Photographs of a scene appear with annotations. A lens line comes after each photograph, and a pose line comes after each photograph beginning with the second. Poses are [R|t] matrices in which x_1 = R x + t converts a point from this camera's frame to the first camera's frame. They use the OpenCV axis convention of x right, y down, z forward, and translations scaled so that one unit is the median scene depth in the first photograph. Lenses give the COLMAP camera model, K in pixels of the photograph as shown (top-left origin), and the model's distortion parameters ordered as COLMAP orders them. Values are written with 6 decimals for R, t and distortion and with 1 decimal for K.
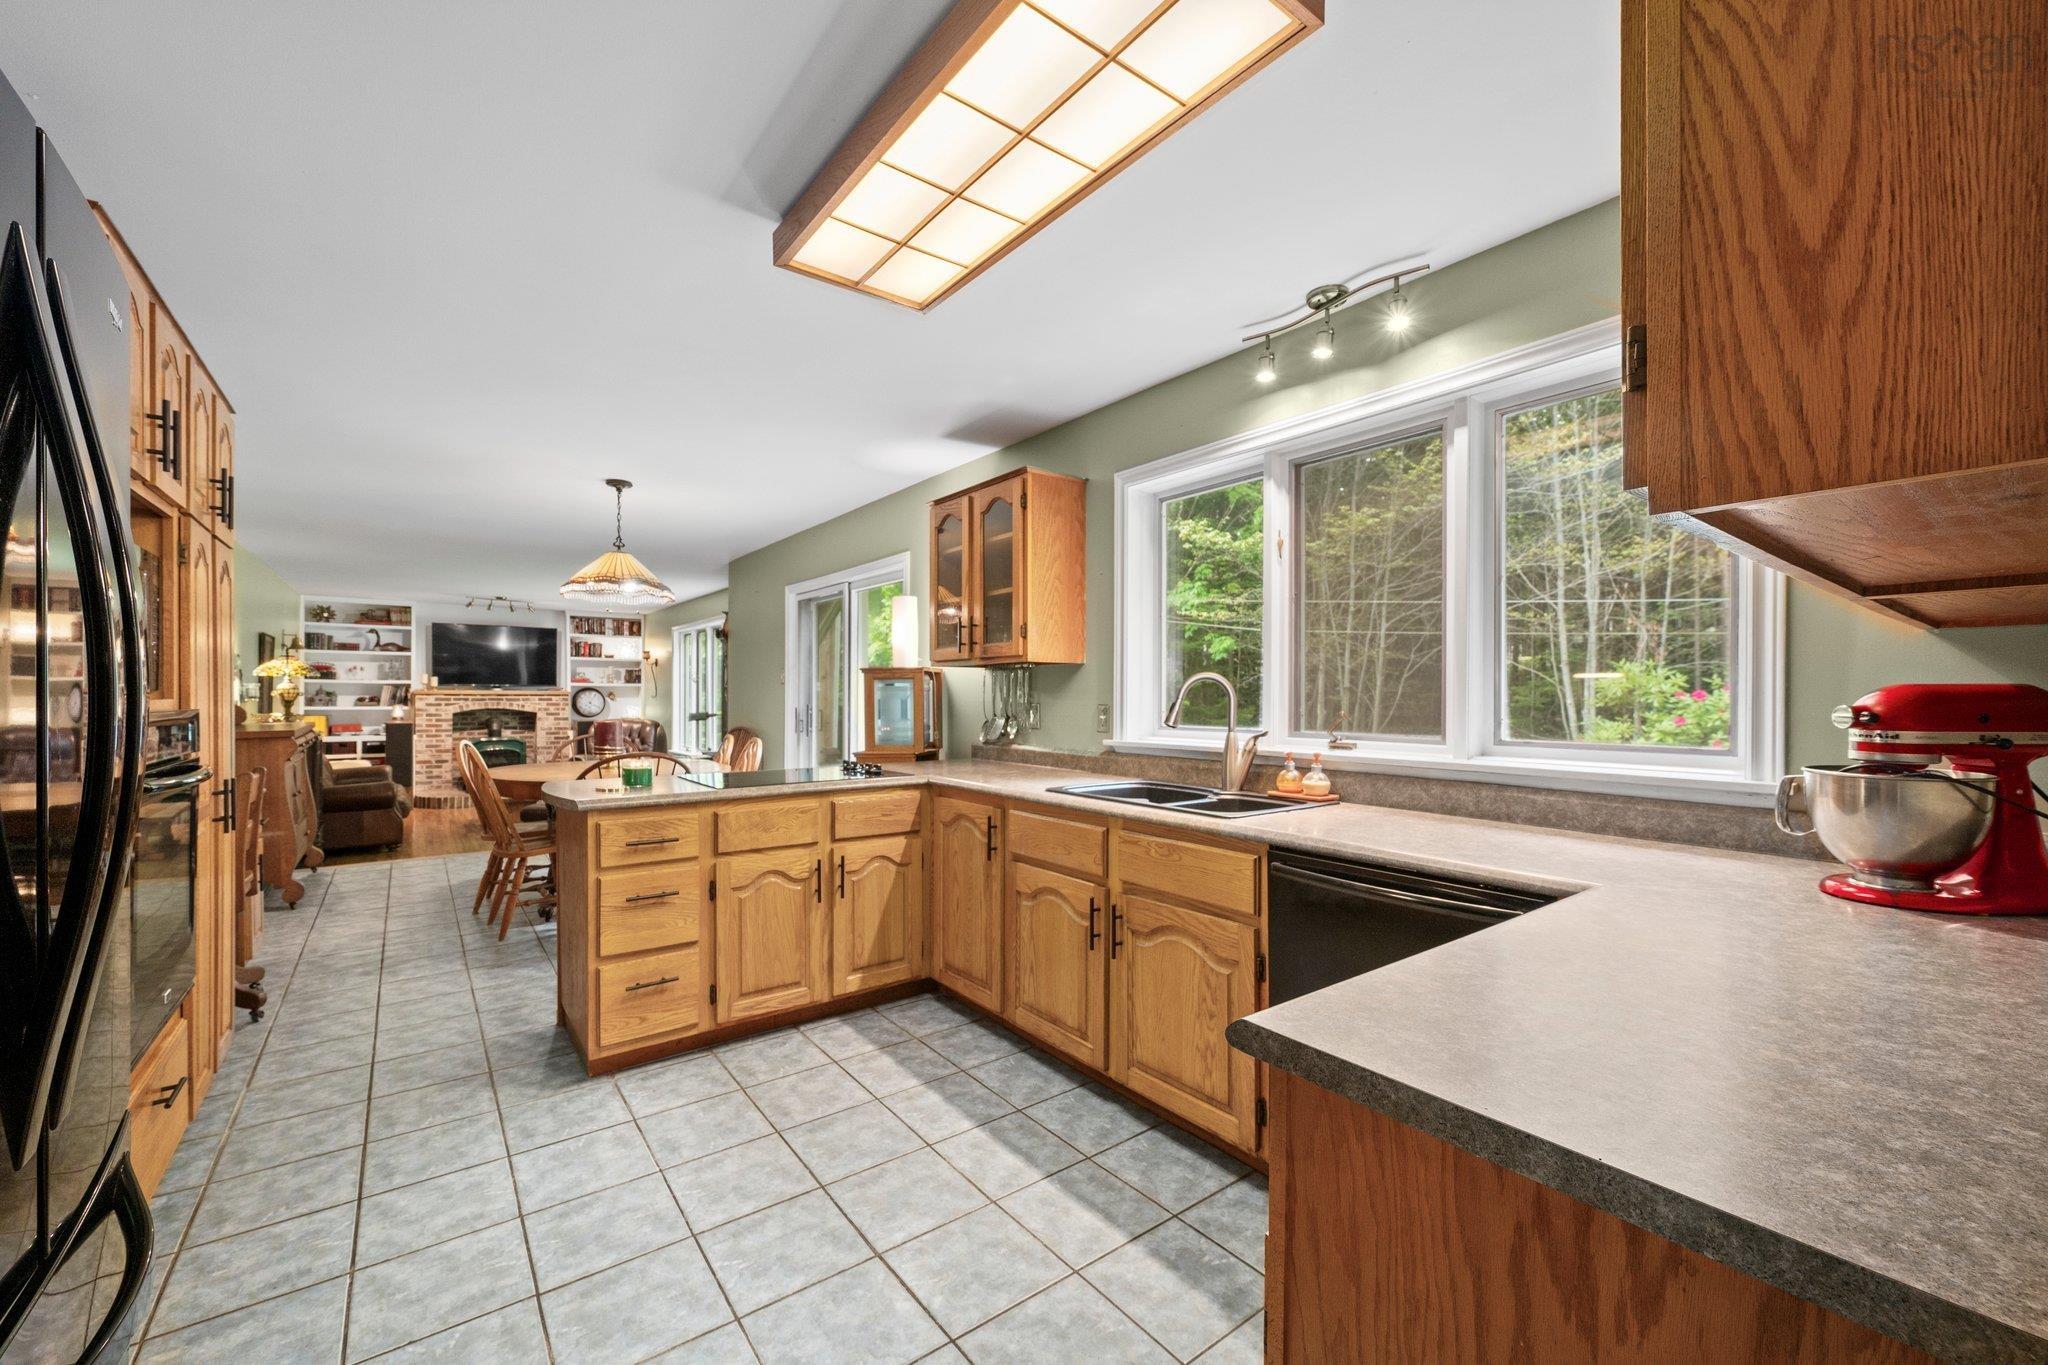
lens RADIAL K [[829.9, 0, 1028.4], [0, 829.9, 698.2], [0, 0, 1]] dist [0.000072, -0.000357]
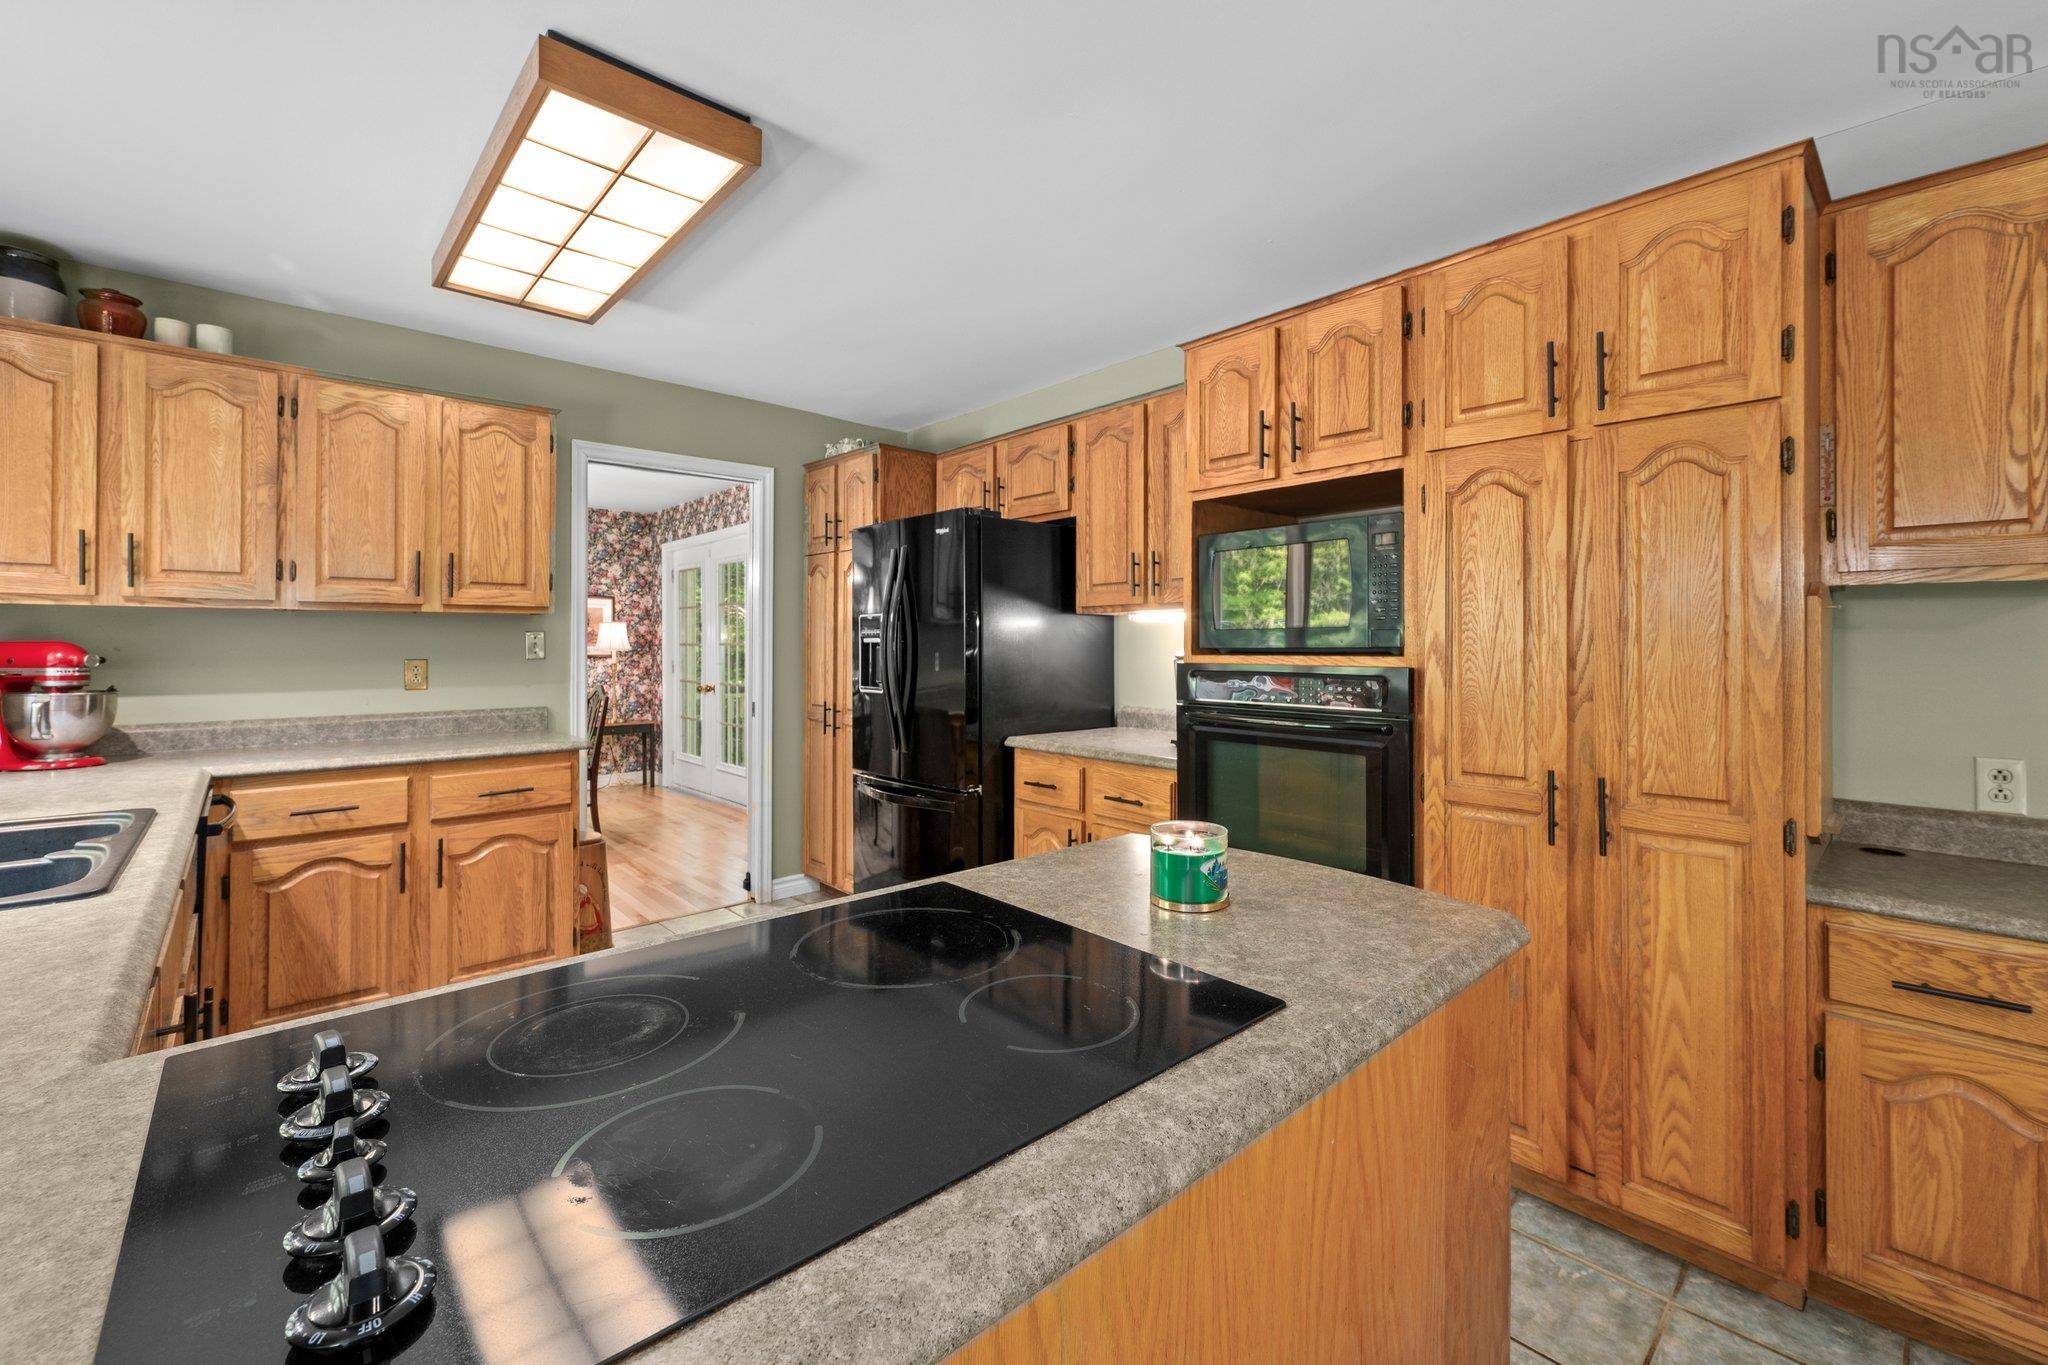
lens RADIAL K [[829.9, 0, 1036.5], [0, 829.9, 626.0], [0, 0, 1]] dist [0.000072, -0.000357]
pose [[-0.992881, -0.005070, -0.119000, -0.275078], [-0.002962, 0.999836, -0.017886, -0.008550], [0.119071, -0.017406, -0.992733, 1.062491]]
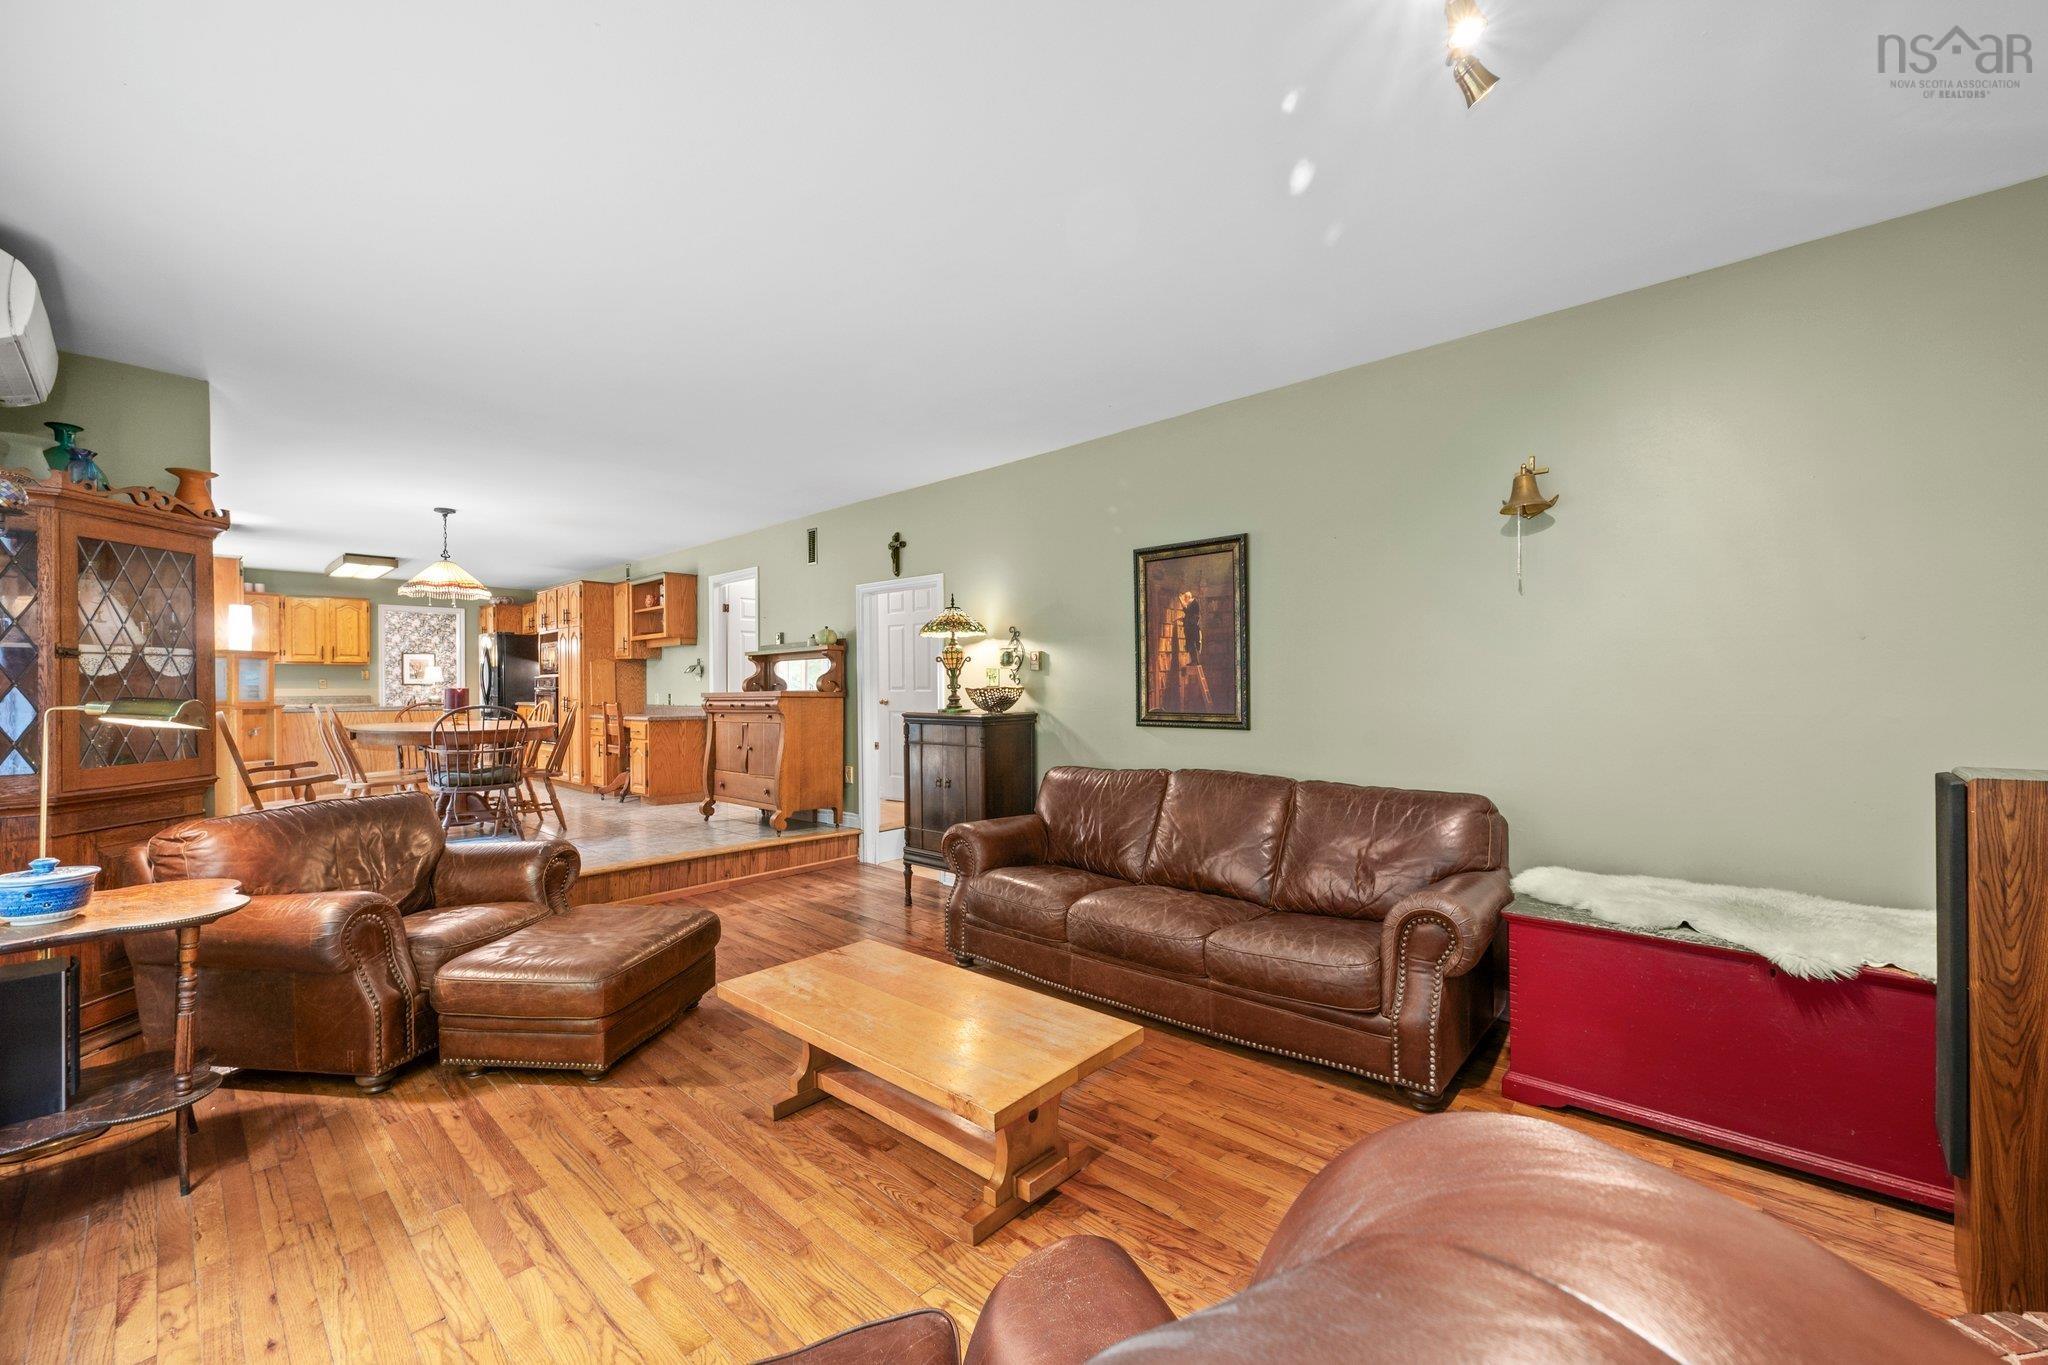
lens RADIAL K [[829.9, 0, 1059.5], [0, 829.9, 663.9], [0, 0, 1]] dist [0.000072, -0.000357]
pose [[-0.980323, -0.001257, -0.197396, -1.498427], [0.002932, 0.999777, -0.020929, 0.024663], [0.197379, -0.021096, -0.980100, 3.148476]]
